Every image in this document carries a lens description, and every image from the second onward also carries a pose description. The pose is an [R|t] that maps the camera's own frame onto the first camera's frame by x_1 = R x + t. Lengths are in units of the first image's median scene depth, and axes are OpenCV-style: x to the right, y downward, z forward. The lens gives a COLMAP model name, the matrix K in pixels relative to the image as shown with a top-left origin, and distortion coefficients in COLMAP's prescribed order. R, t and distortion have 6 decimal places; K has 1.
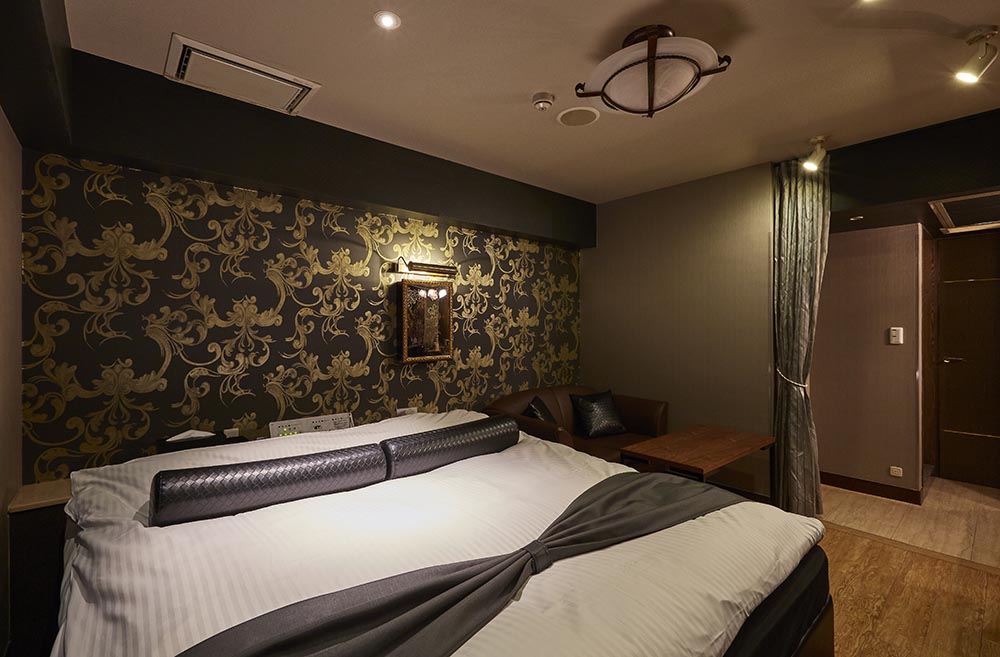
lens RADIAL K [[449.6, 0, 500.0], [0, 449.6, 328.5], [0, 0, 1]] dist [0.000588, 0.000198]
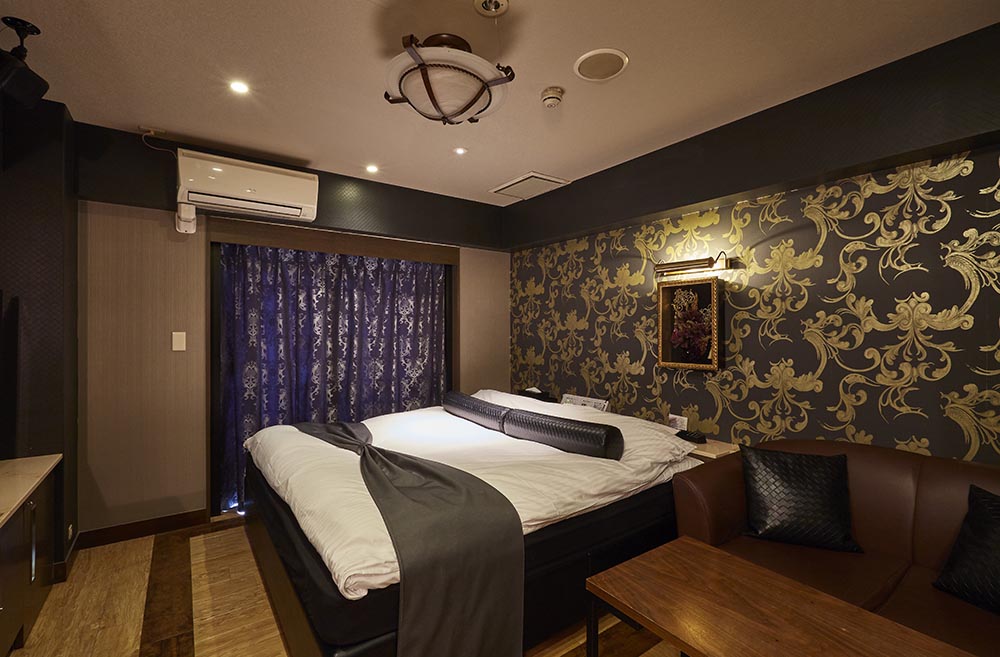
lens RADIAL K [[448.6, 0, 482.6], [0, 448.6, 329.6], [0, 0, 1]] dist [0.028908, -0.000074]
pose [[-0.107652, -0.001168, -0.994188, 0.739781], [-0.005497, 0.999985, -0.000580, -0.002503], [0.994173, 0.005403, -0.107657, 0.650629]]
